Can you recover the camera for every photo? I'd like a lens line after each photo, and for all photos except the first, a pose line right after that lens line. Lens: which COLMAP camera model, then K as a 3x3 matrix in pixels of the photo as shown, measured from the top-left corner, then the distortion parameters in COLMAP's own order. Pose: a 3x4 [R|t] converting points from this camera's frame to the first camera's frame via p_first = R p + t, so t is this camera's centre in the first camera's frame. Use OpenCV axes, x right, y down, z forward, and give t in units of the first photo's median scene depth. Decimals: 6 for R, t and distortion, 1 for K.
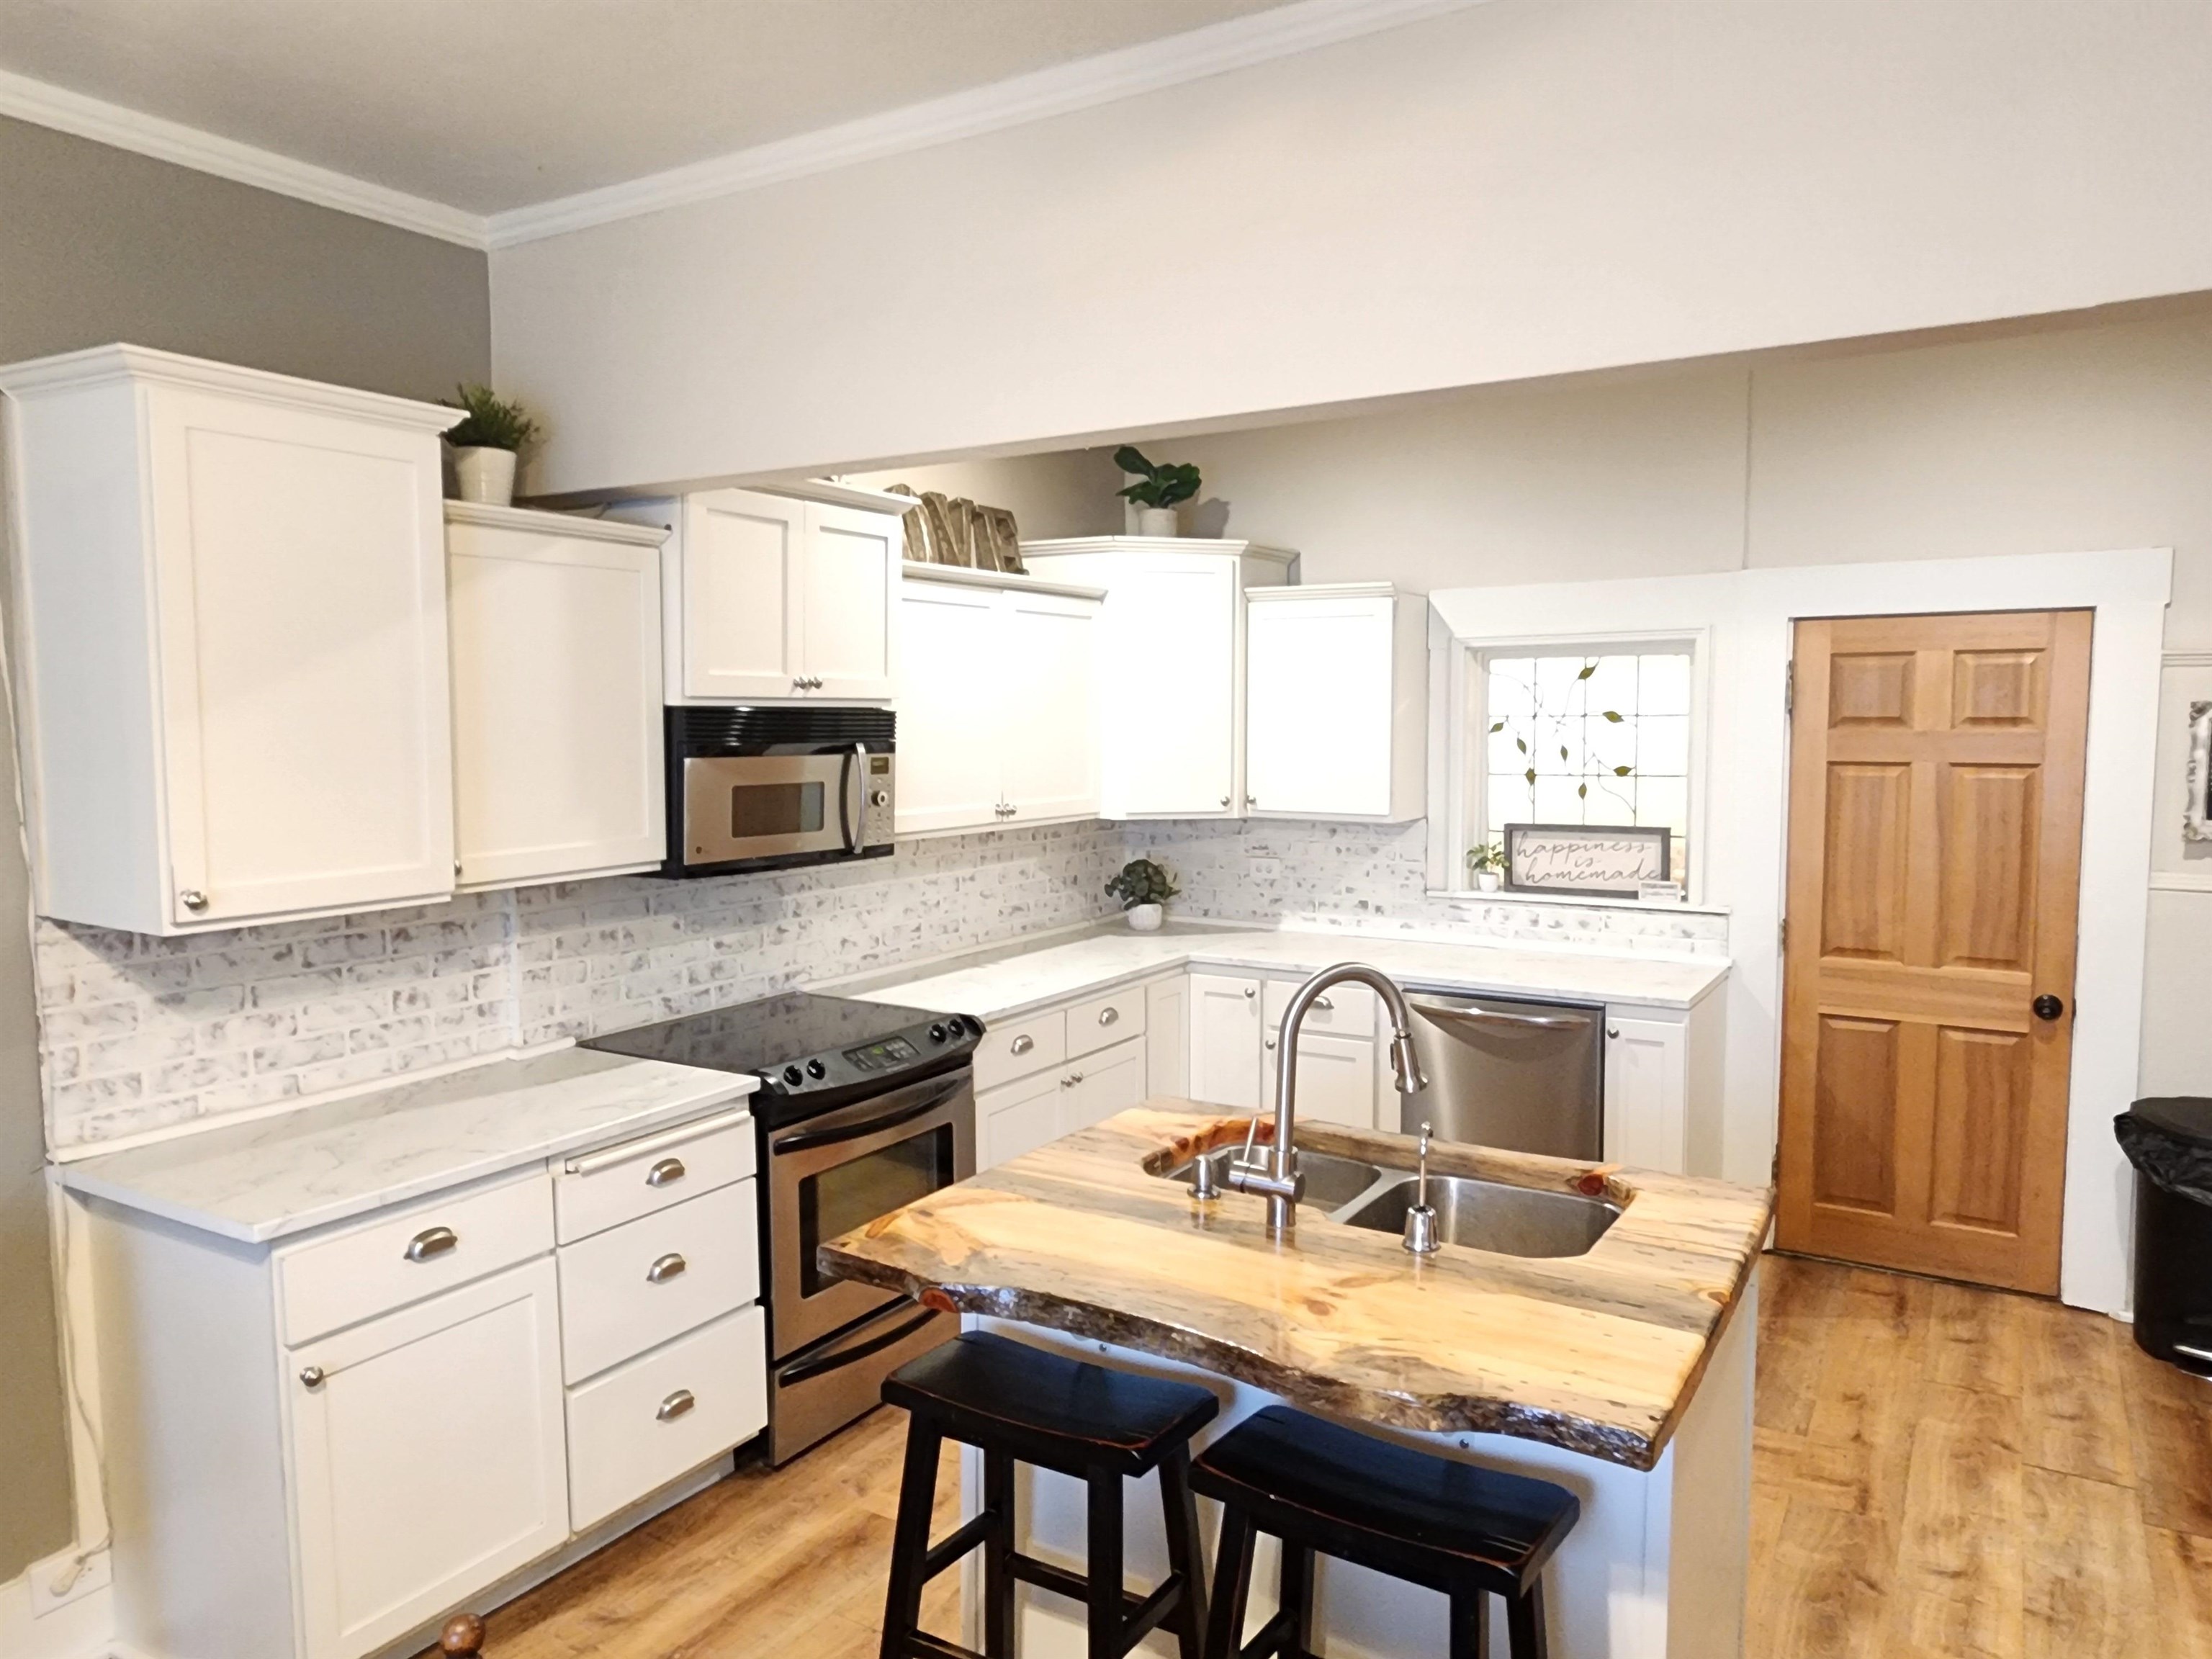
lens RADIAL K [[1503.6, 0, 1106.0], [0, 1503.6, 829.5], [0, 0, 1]] dist [0.005961, -0.001197]
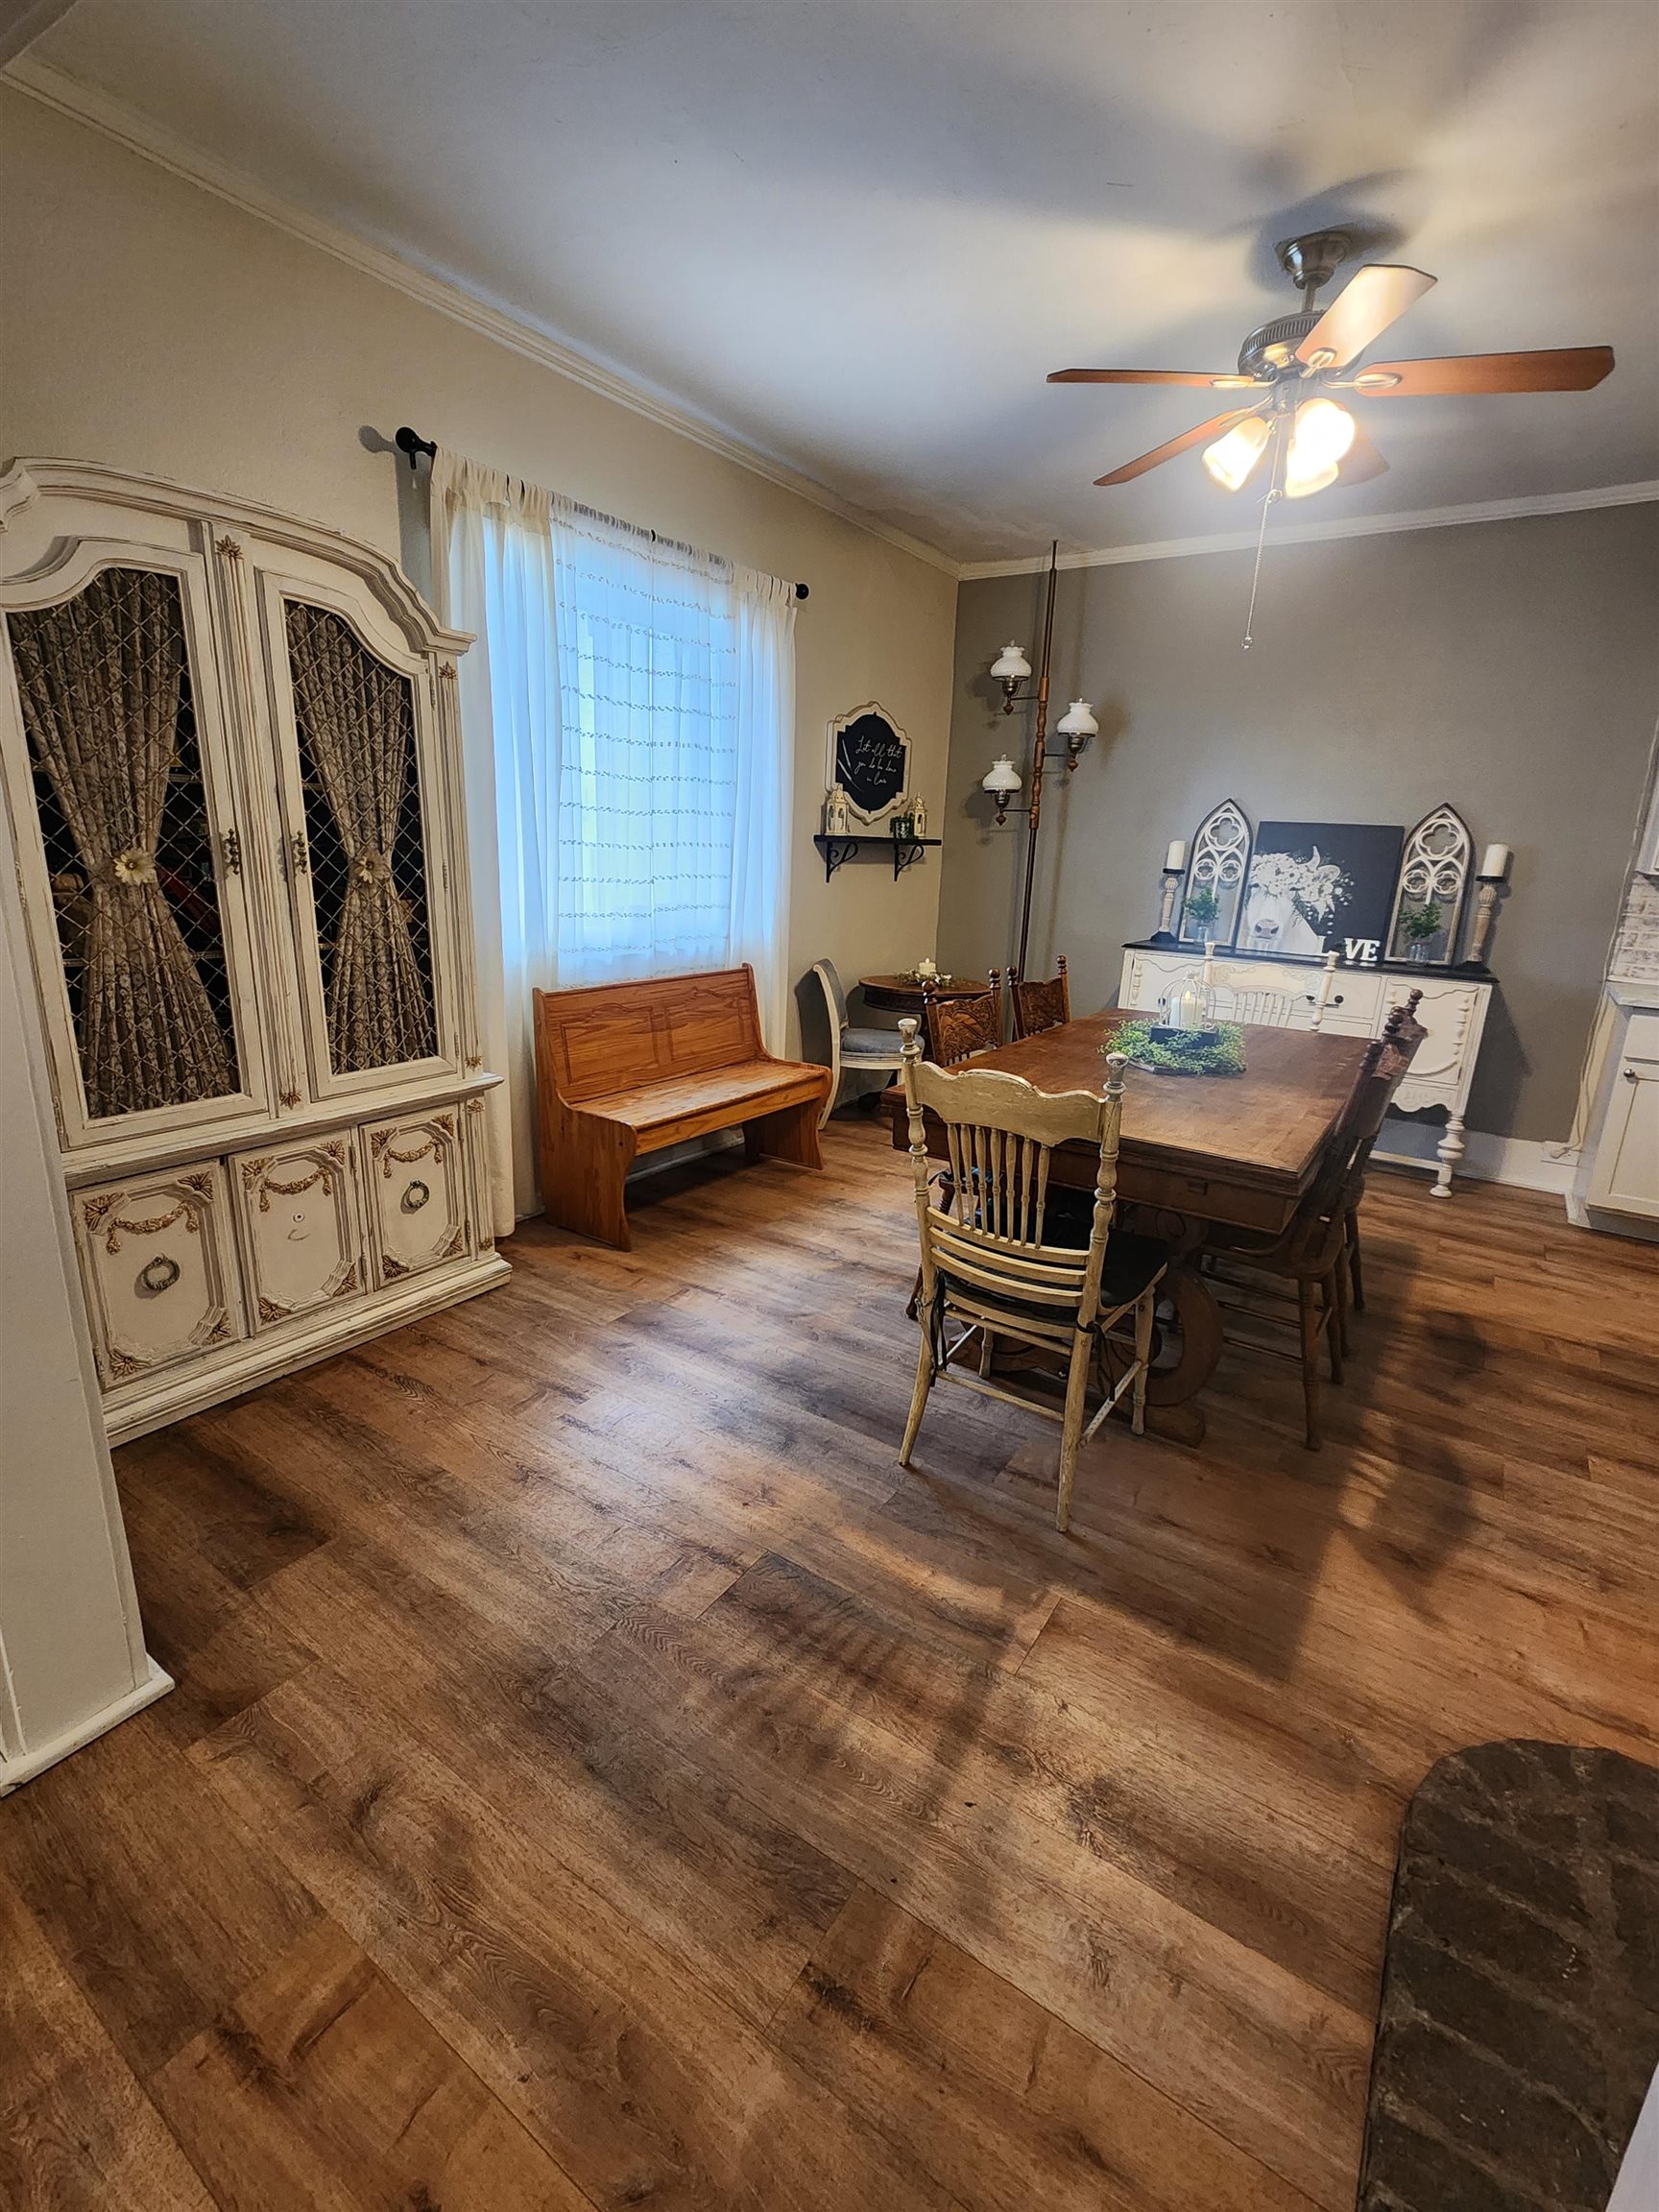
lens RADIAL K [[978.4, 0, 829.5], [0, 978.4, 1106.0], [0, 0, 1]] dist [0.001246, 0.000220]
pose [[-0.049193, 0.267862, -0.962201, 0.584819], [-0.118061, 0.955053, 0.271909, 0.091647], [0.991787, 0.126975, -0.015357, -0.099346]]
